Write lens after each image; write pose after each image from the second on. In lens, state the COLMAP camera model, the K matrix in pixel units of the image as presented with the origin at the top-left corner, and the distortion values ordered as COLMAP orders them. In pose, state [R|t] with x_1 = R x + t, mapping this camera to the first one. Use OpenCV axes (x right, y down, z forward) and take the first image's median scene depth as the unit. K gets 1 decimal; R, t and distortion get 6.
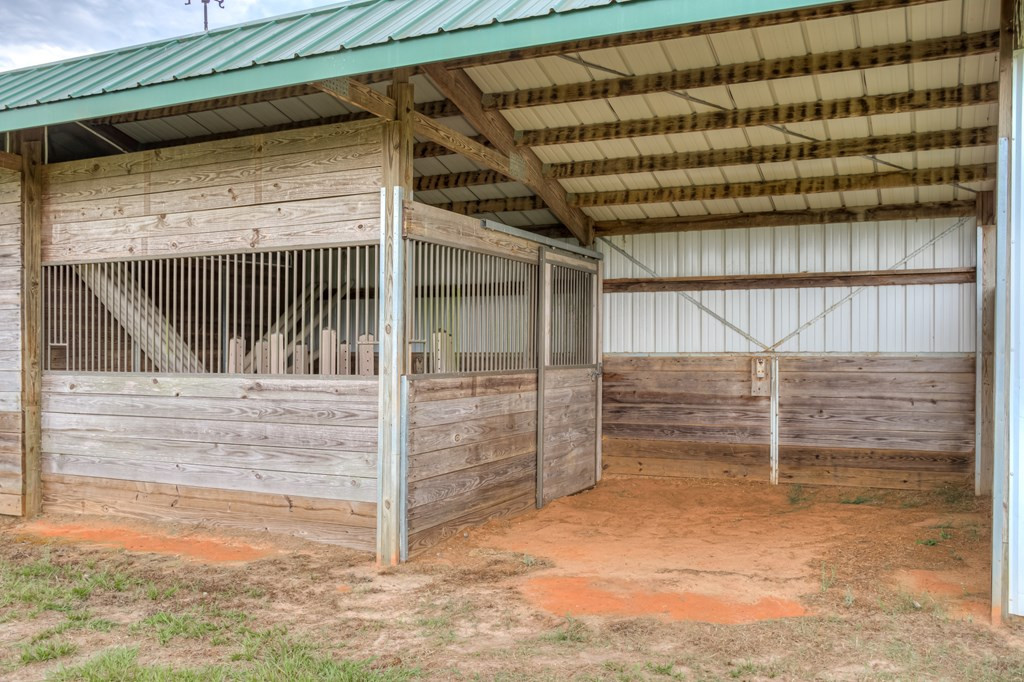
lens RADIAL K [[800.0, 0, 509.8], [0, 800.0, 361.8], [0, 0, 1]] dist [-0.024496, 0.001822]
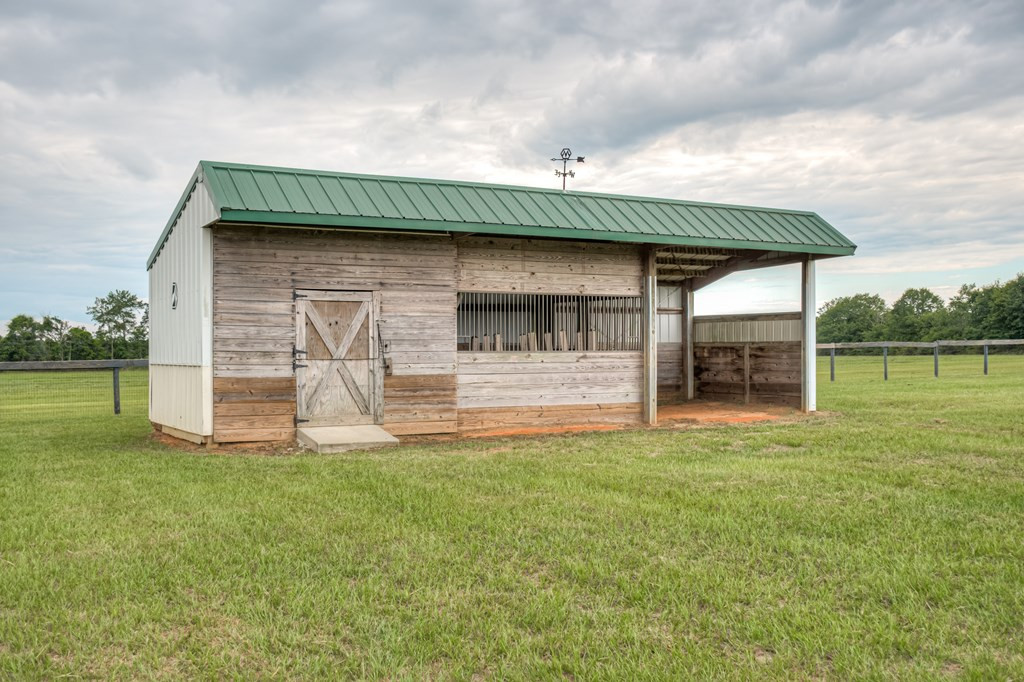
lens RADIAL K [[800.0, 0, 509.8], [0, 800.0, 361.8], [0, 0, 1]] dist [-0.024496, 0.001822]
pose [[0.670326, -0.015703, 0.741901, -1.963181], [0.009904, 0.999876, 0.012216, 0.015708], [-0.742001, -0.000841, 0.670398, -0.313065]]
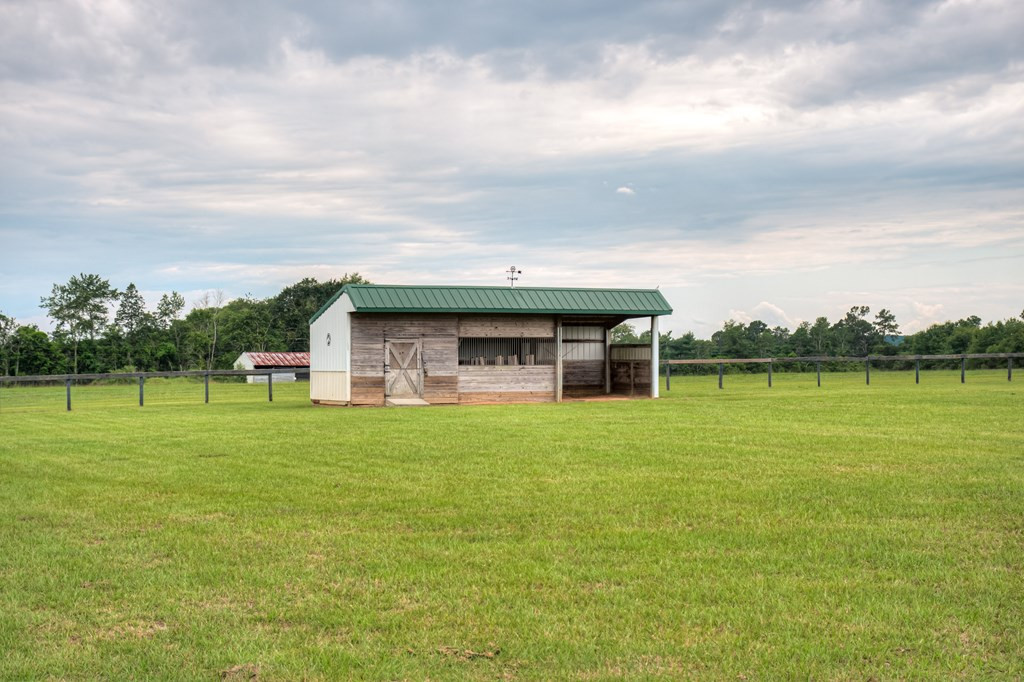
lens RADIAL K [[800.0, 0, 509.8], [0, 800.0, 361.8], [0, 0, 1]] dist [-0.024496, 0.001822]
pose [[0.723257, -0.003949, 0.690567, -3.248050], [0.008721, 0.999956, -0.003416, 0.011282], [-0.690524, 0.008493, 0.723260, -2.058023]]
